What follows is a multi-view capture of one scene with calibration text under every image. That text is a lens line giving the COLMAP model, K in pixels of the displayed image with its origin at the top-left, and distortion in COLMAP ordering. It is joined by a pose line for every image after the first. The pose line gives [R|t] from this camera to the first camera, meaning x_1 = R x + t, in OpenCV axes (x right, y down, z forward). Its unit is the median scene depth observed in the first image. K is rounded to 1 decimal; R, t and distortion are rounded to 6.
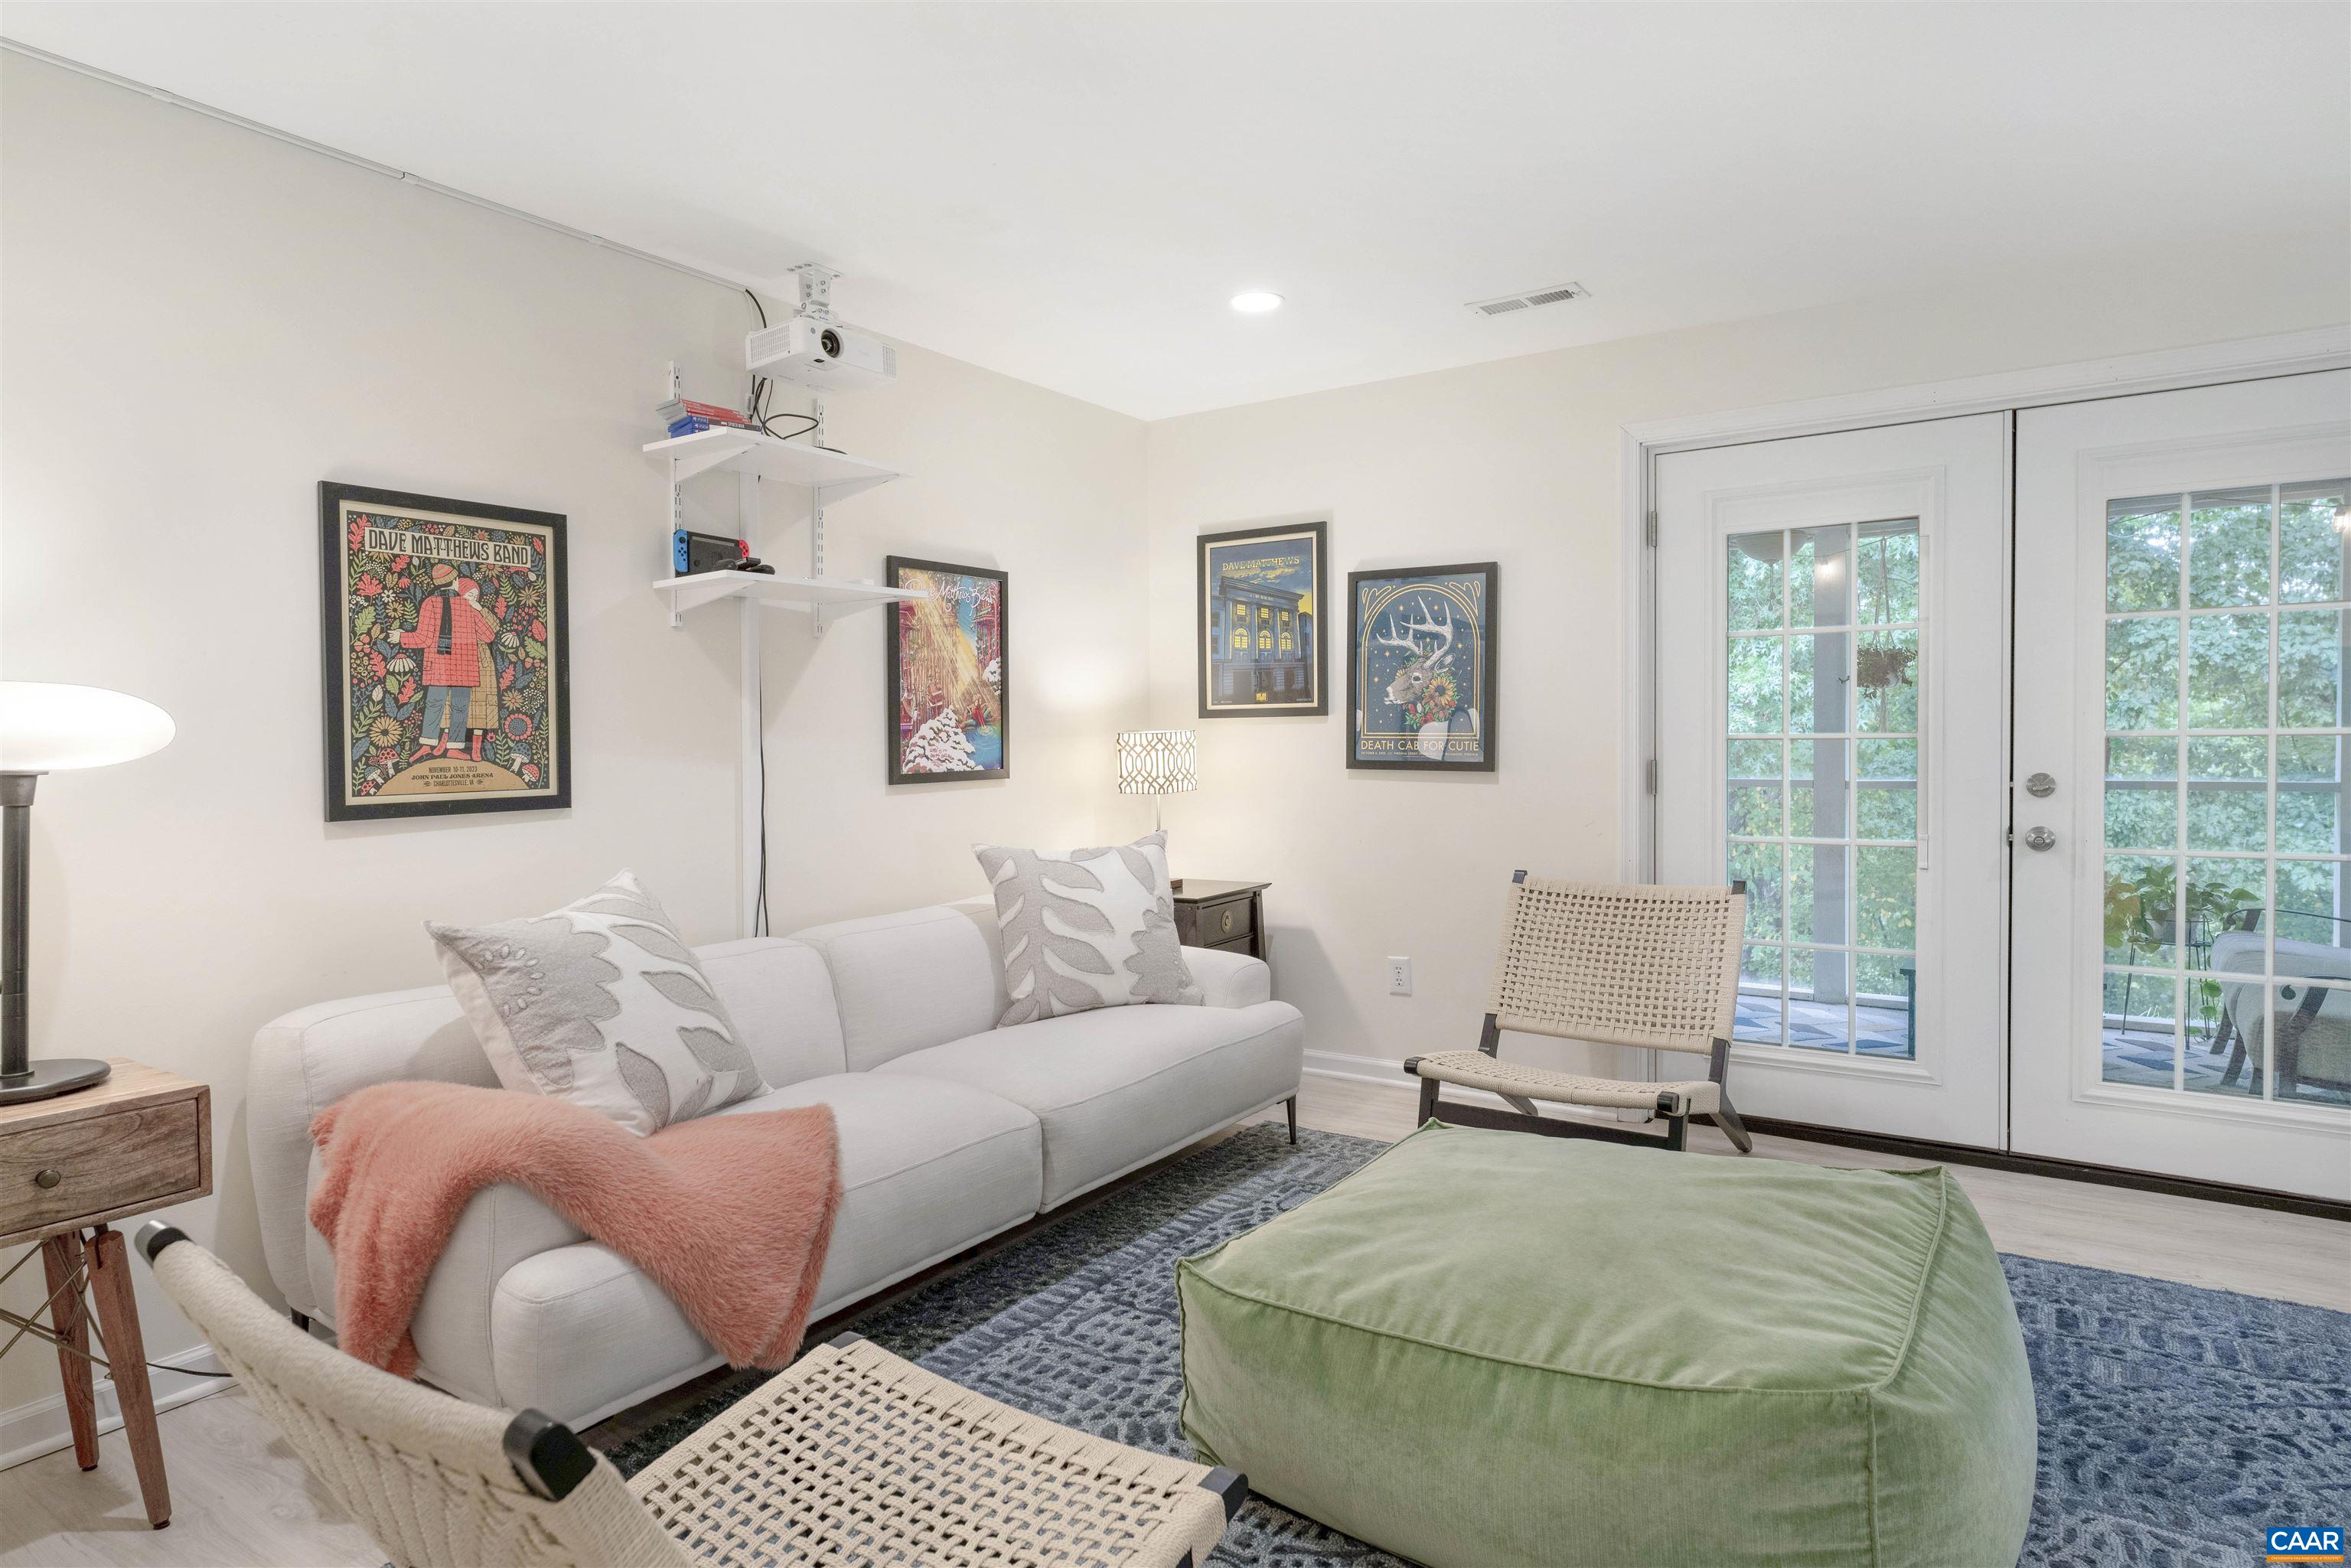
lens RADIAL K [[1342.5, 0, 1171.8], [0, 1342.5, 770.9], [0, 0, 1]] dist [-0.005125, 0.003305]
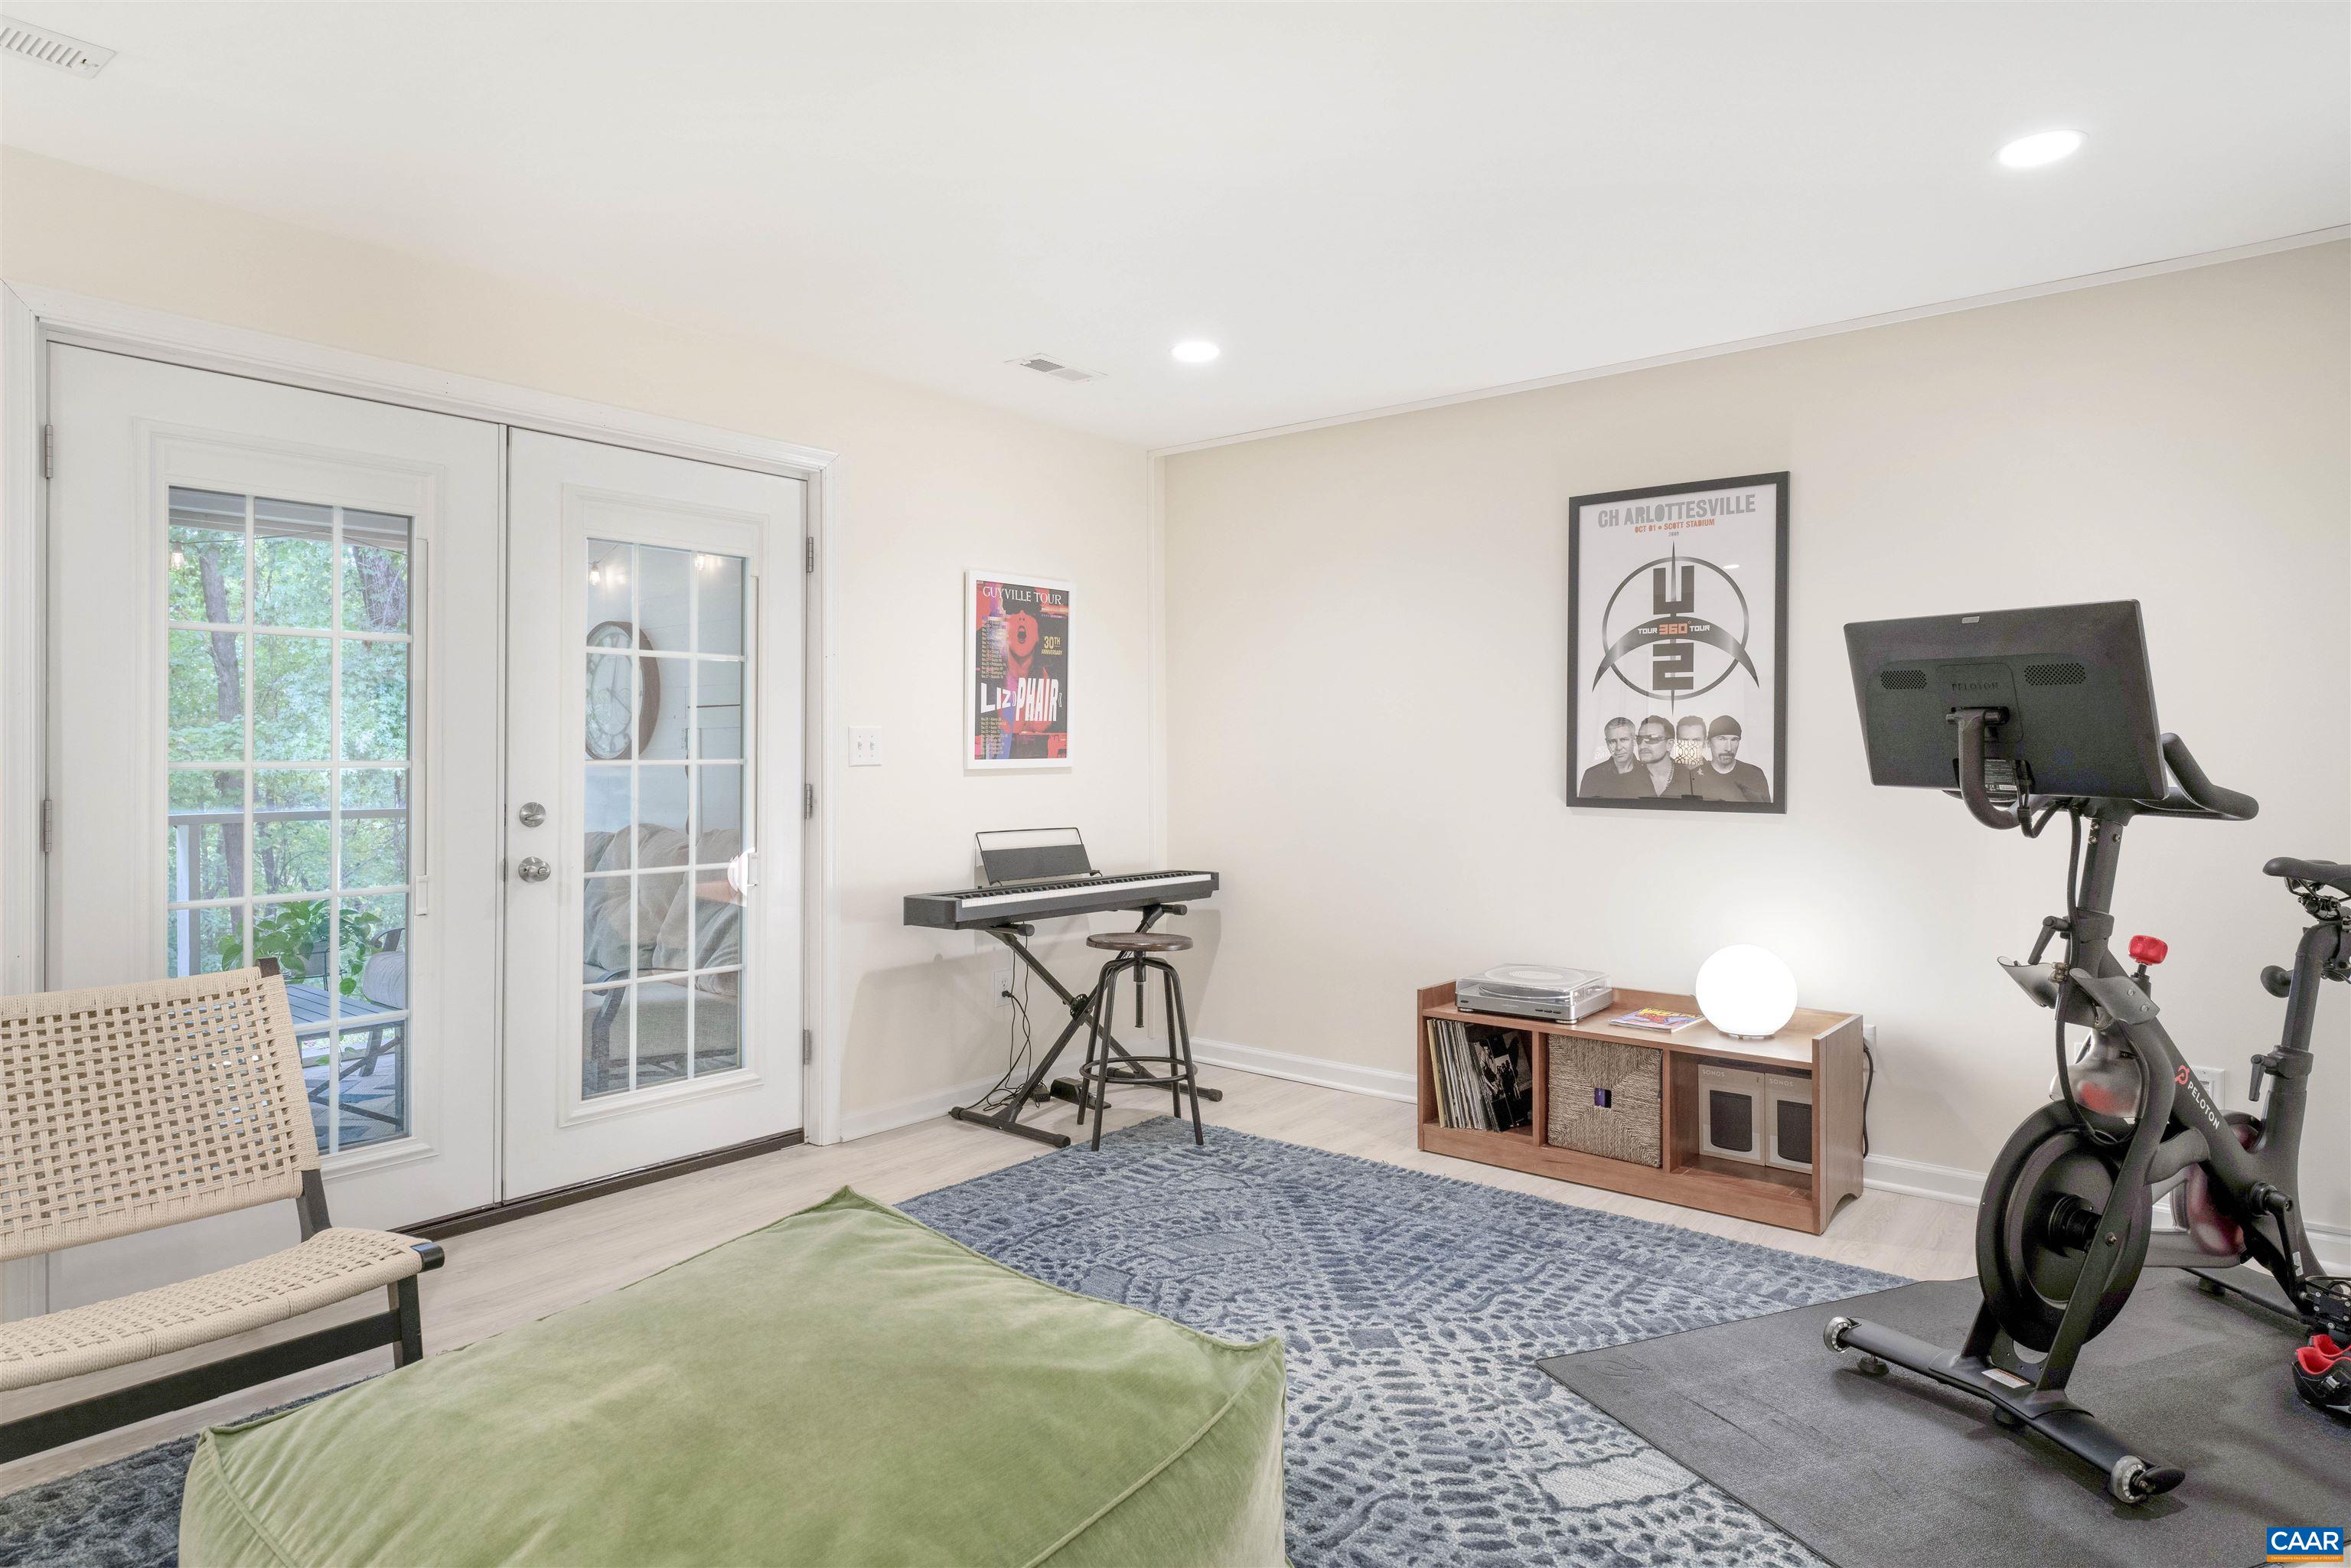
lens RADIAL K [[1342.5, 0, 1157.5], [0, 1342.5, 776.2], [0, 0, 1]] dist [-0.005125, 0.003305]
pose [[0.086144, -0.006164, 0.996264, -0.305481], [0.025930, 0.999656, 0.003943, -0.010538], [-0.995945, 0.025493, 0.086274, 0.485271]]
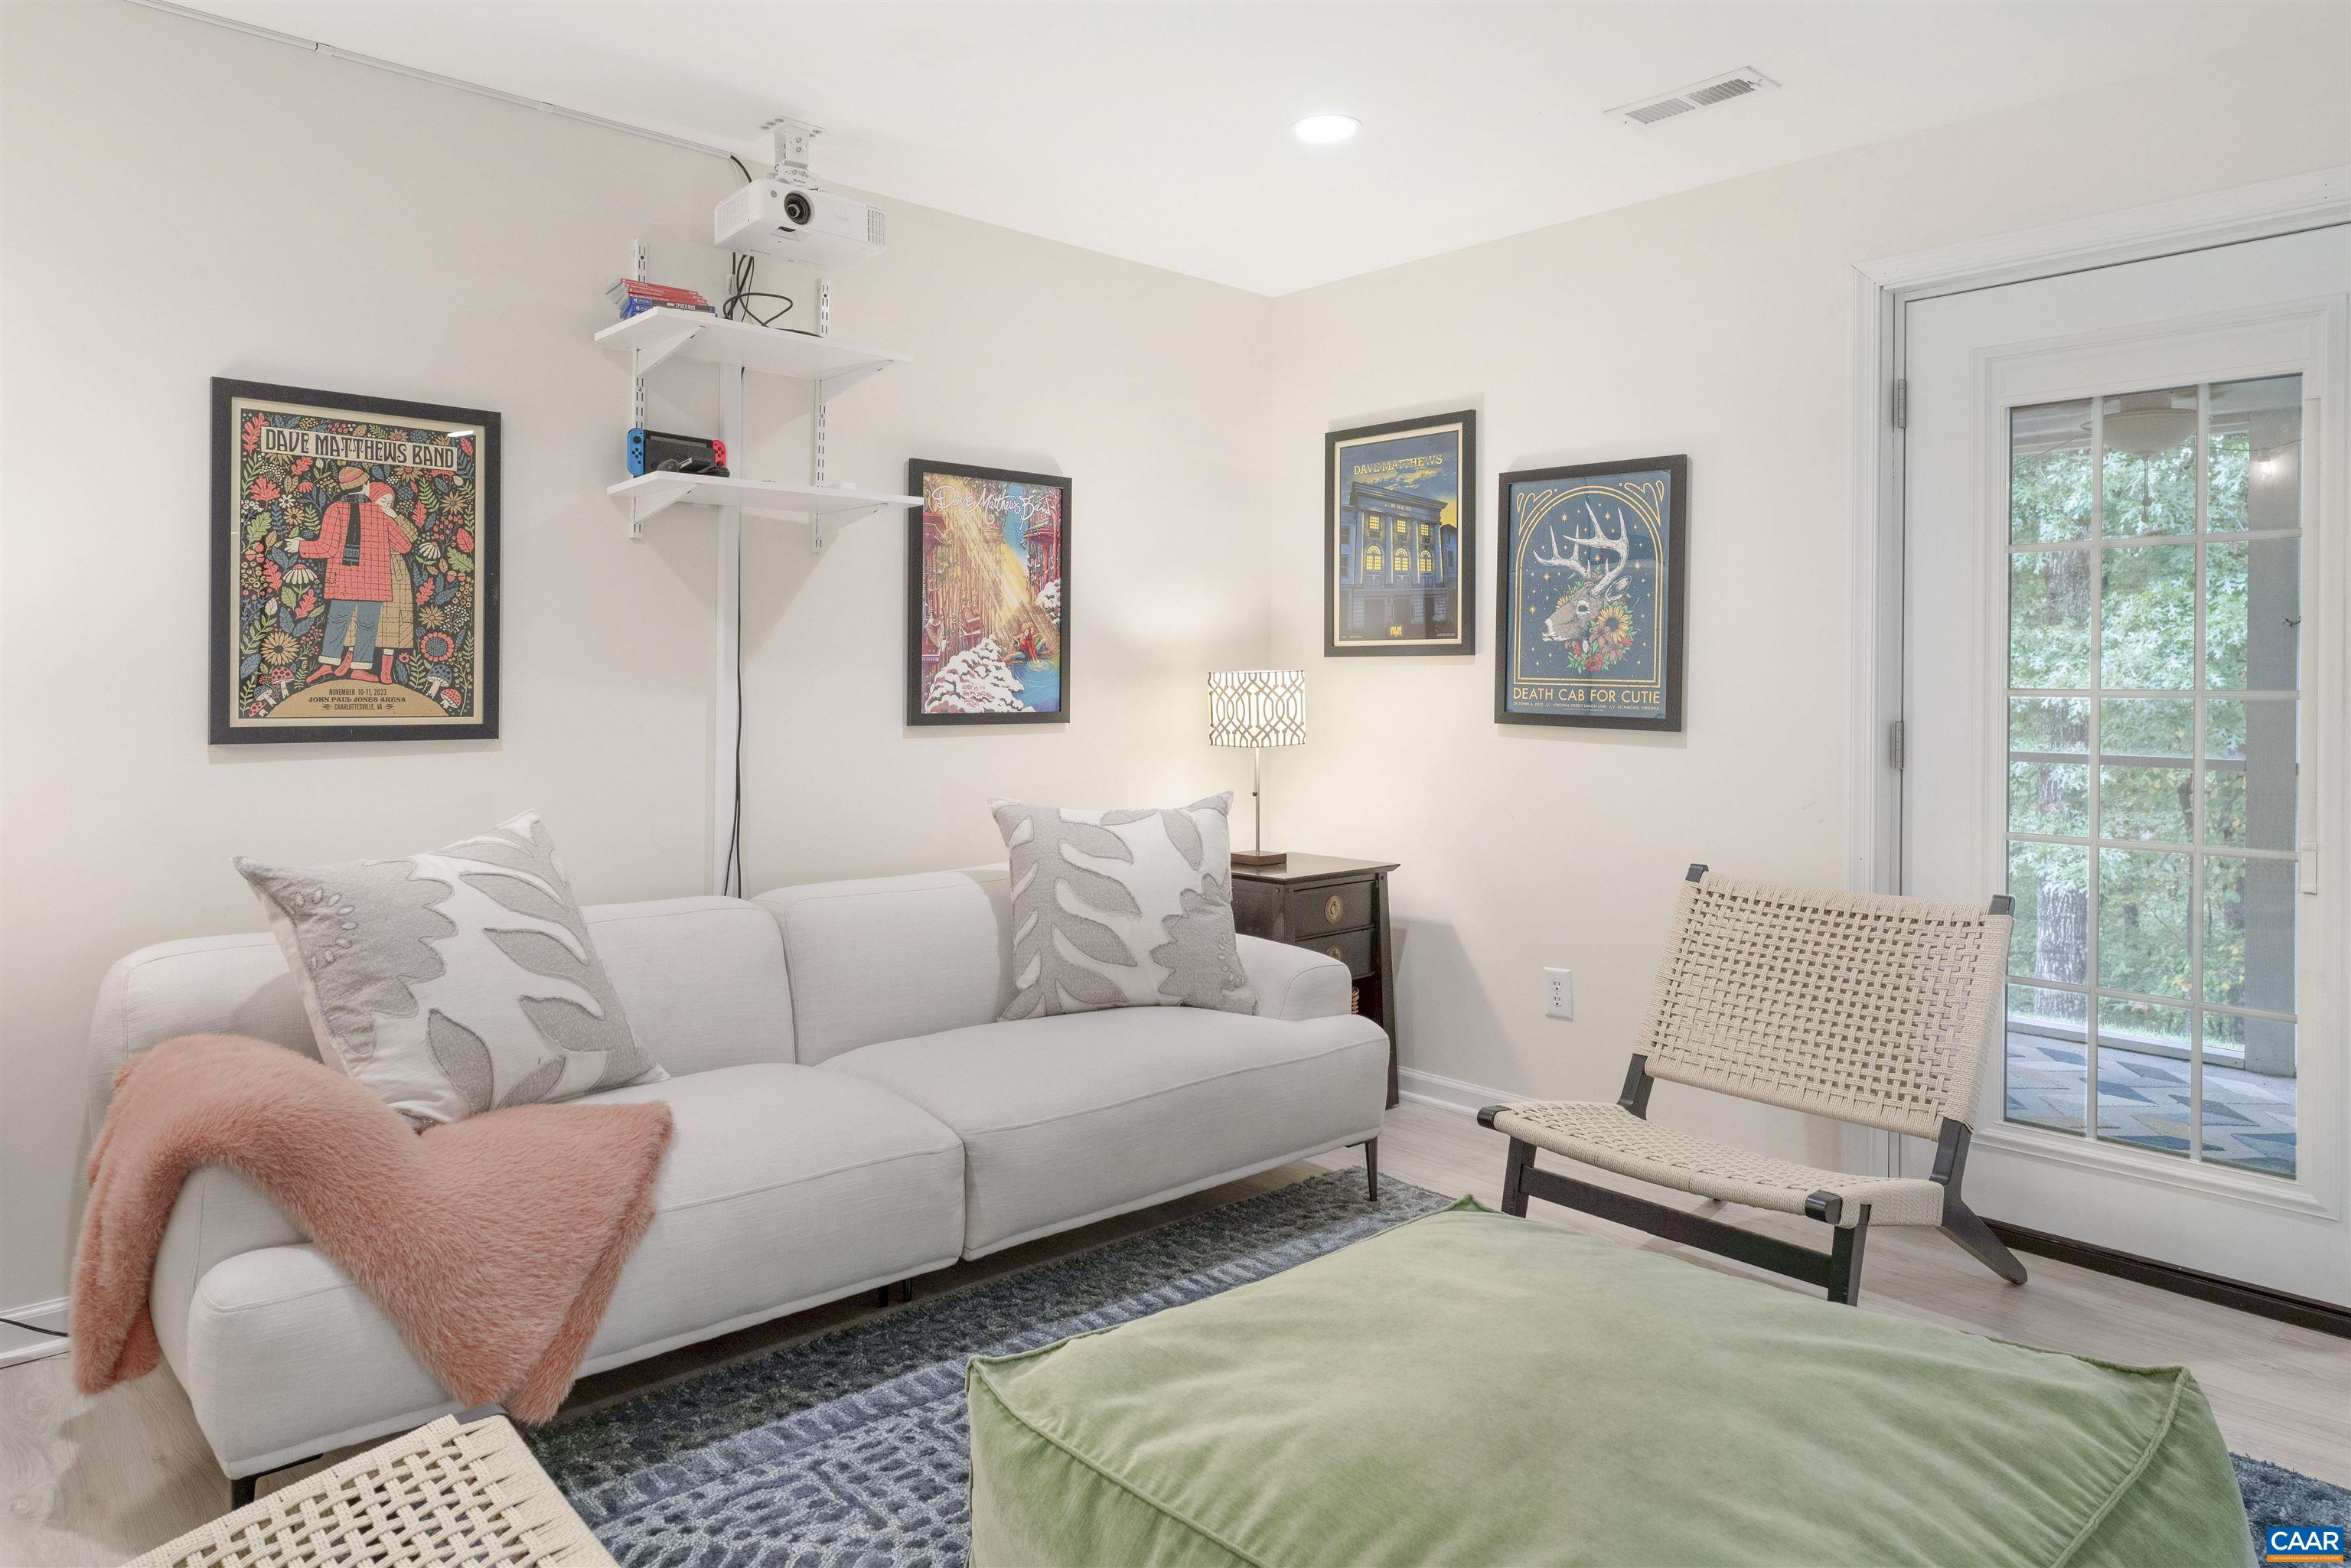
lens RADIAL K [[1502.0, 0, 1097.3], [0, 1502.0, 687.7], [0, 0, 1]] dist [0.000223, -0.002240]
pose [[0.965554, 0.021898, -0.259279, 0.186863], [-0.027852, 0.999426, -0.019310, 0.001548], [0.258708, 0.025866, 0.965609, 0.128329]]
